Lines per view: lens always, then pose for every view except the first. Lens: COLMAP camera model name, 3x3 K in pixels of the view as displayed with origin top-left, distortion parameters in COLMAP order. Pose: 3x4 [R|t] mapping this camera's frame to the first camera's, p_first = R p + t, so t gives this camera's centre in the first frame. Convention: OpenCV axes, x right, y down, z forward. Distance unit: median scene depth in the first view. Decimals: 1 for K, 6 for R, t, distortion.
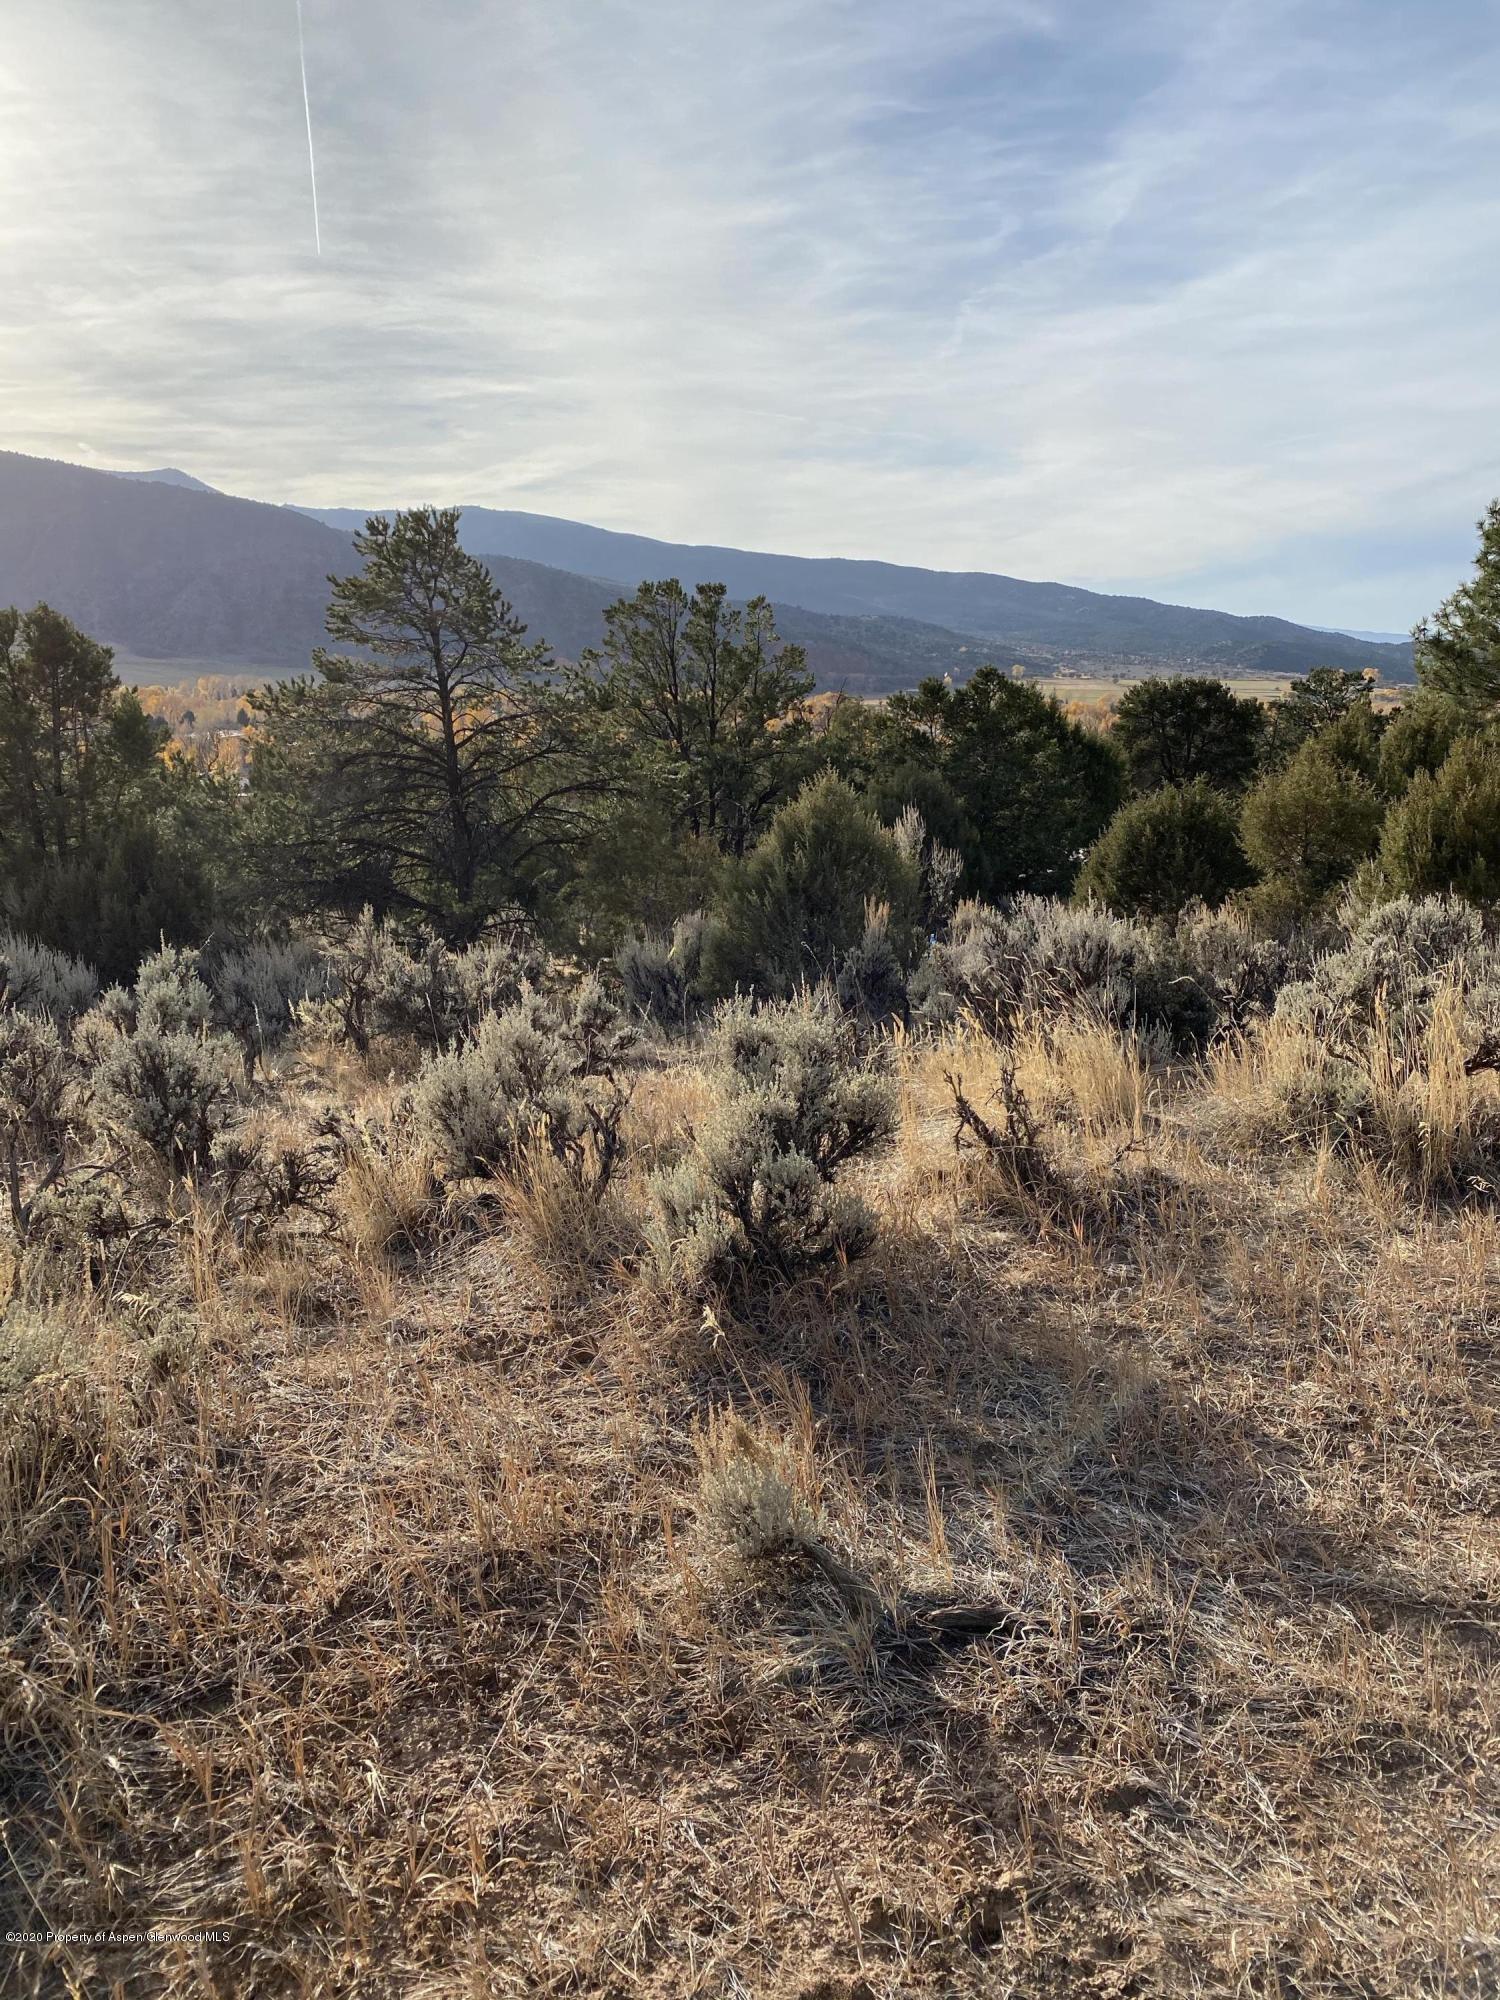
lens RADIAL K [[1526.8, 0, 776.9], [0, 1526.8, 944.6], [0, 0, 1]] dist [0.009499, -0.003351]
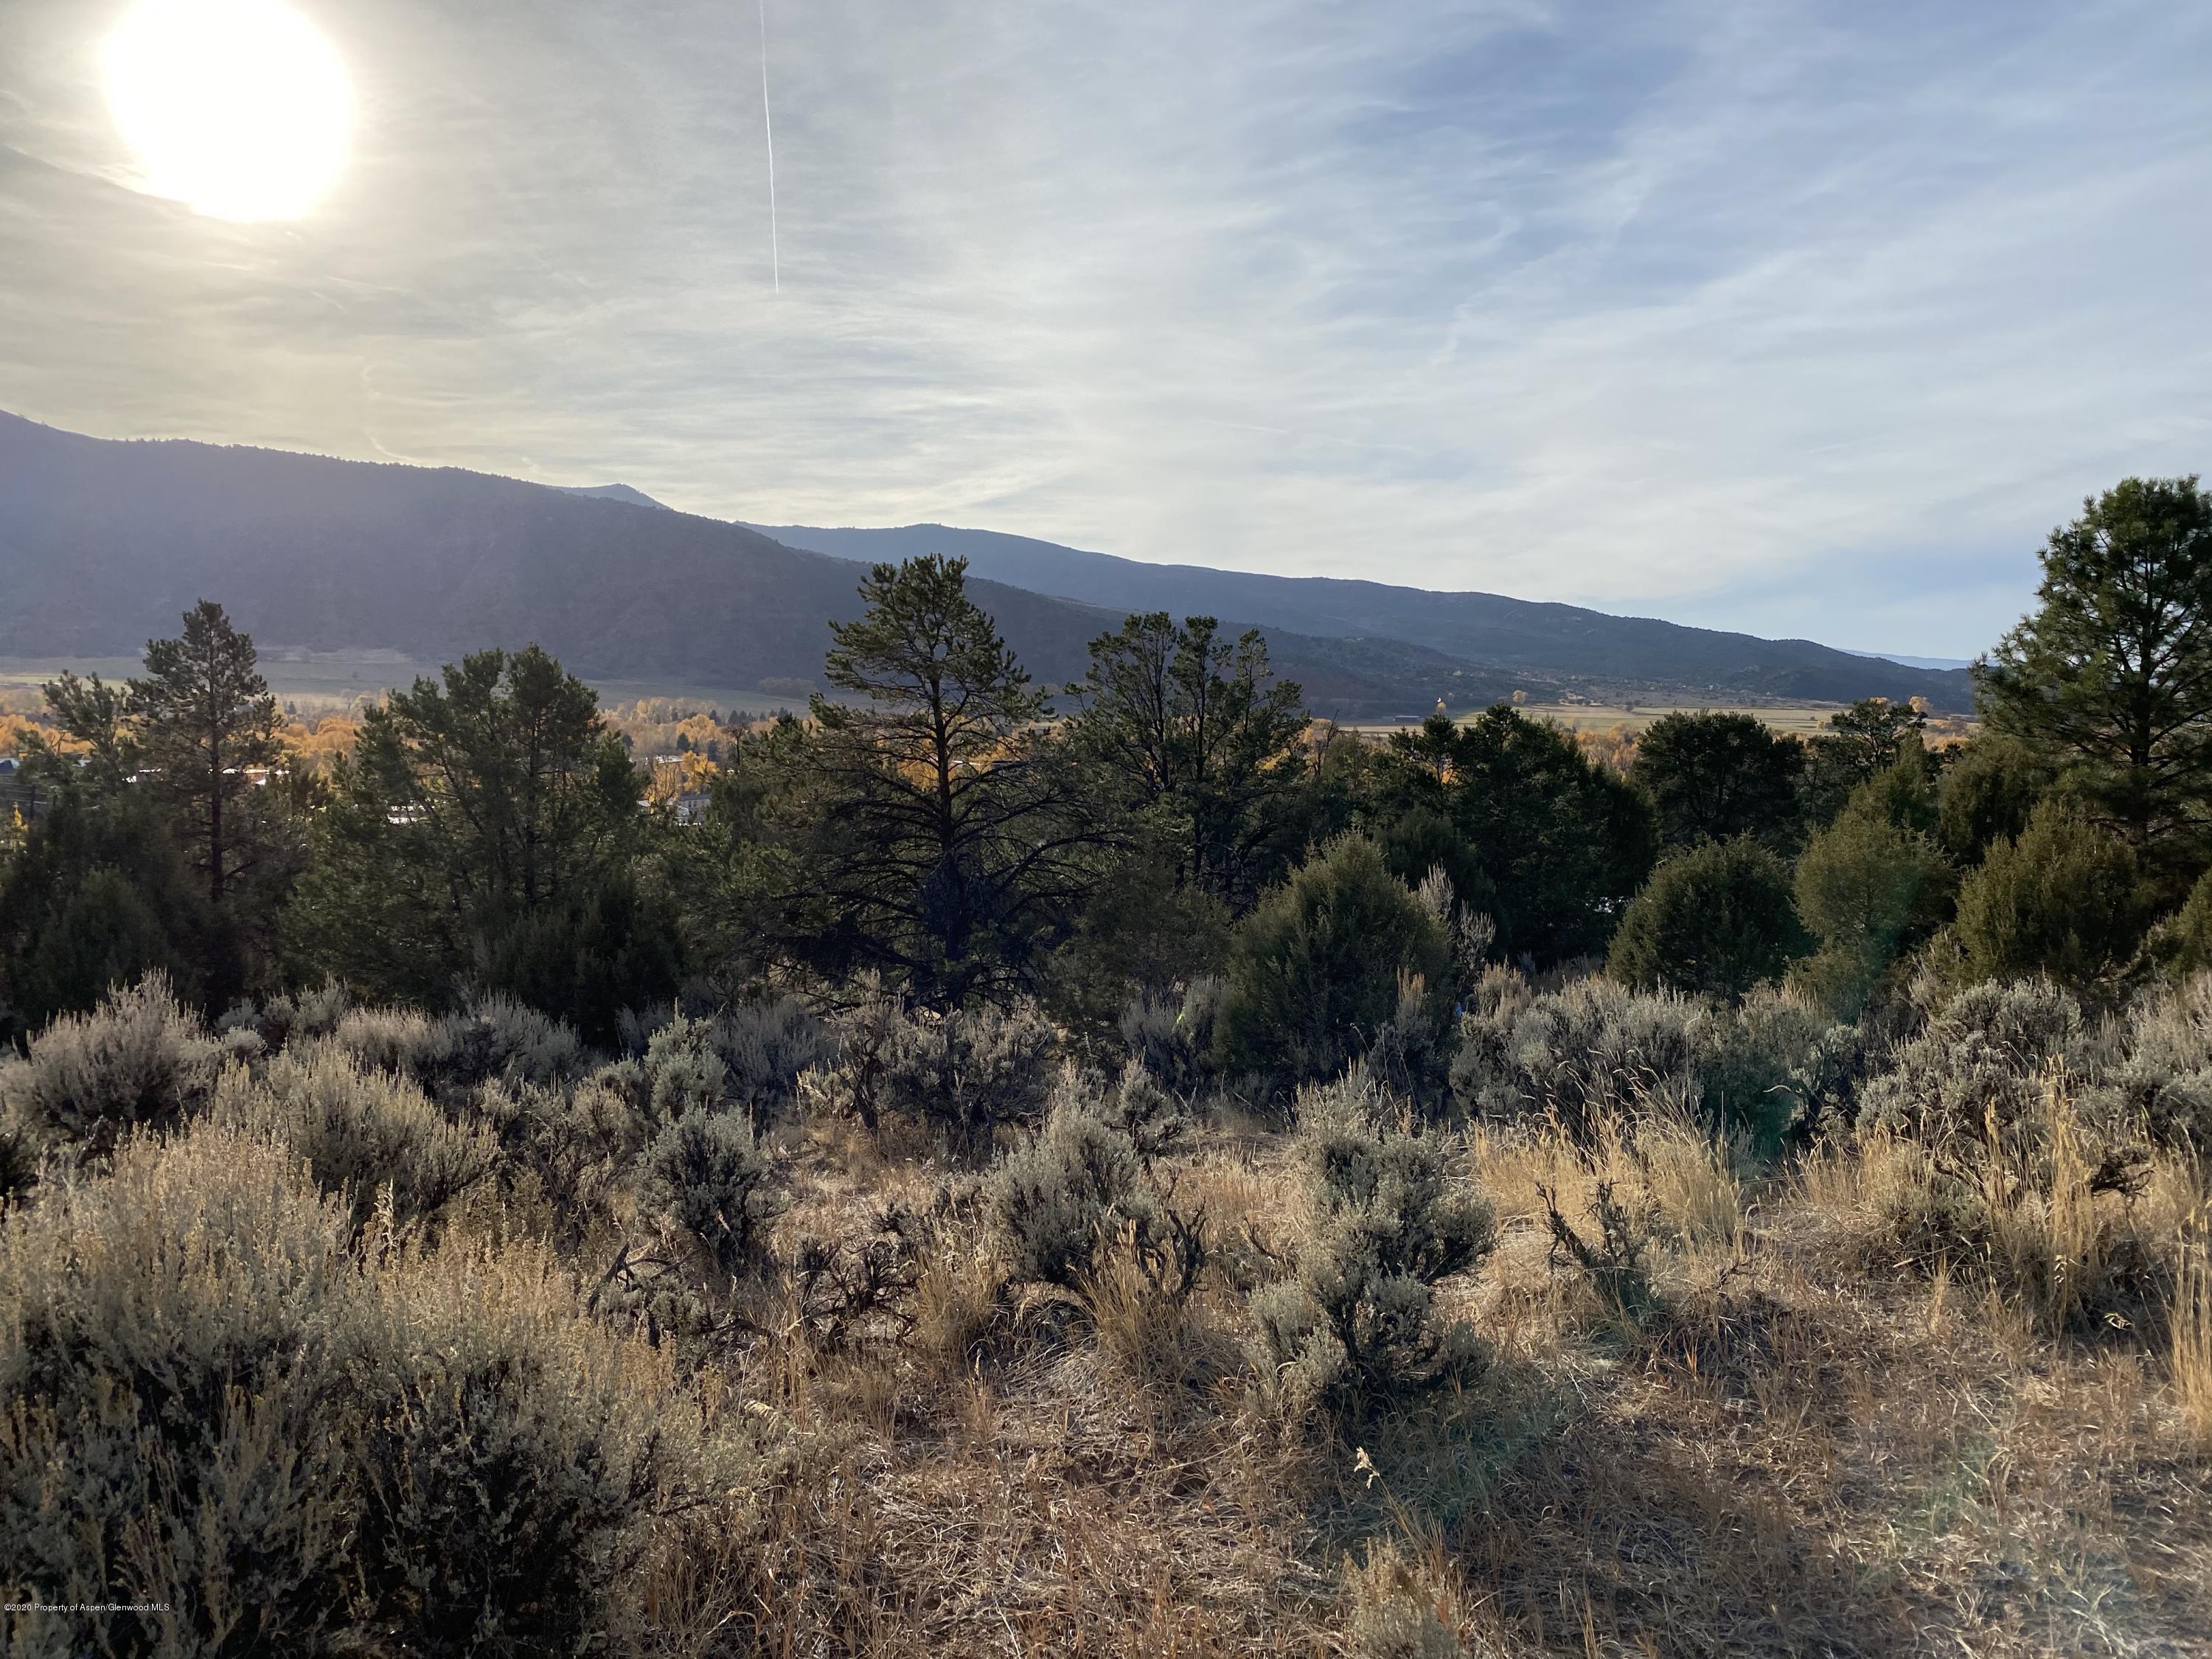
lens RADIAL K [[1688.6, 0, 1131.8], [0, 1688.6, 831.1], [0, 0, 1]] dist [0.009499, -0.003351]
pose [[0.997931, 0.007573, -0.063845, -0.094123], [-0.013355, 0.995795, -0.090628, -0.047083], [0.062890, 0.091293, 0.993836, -0.122363]]
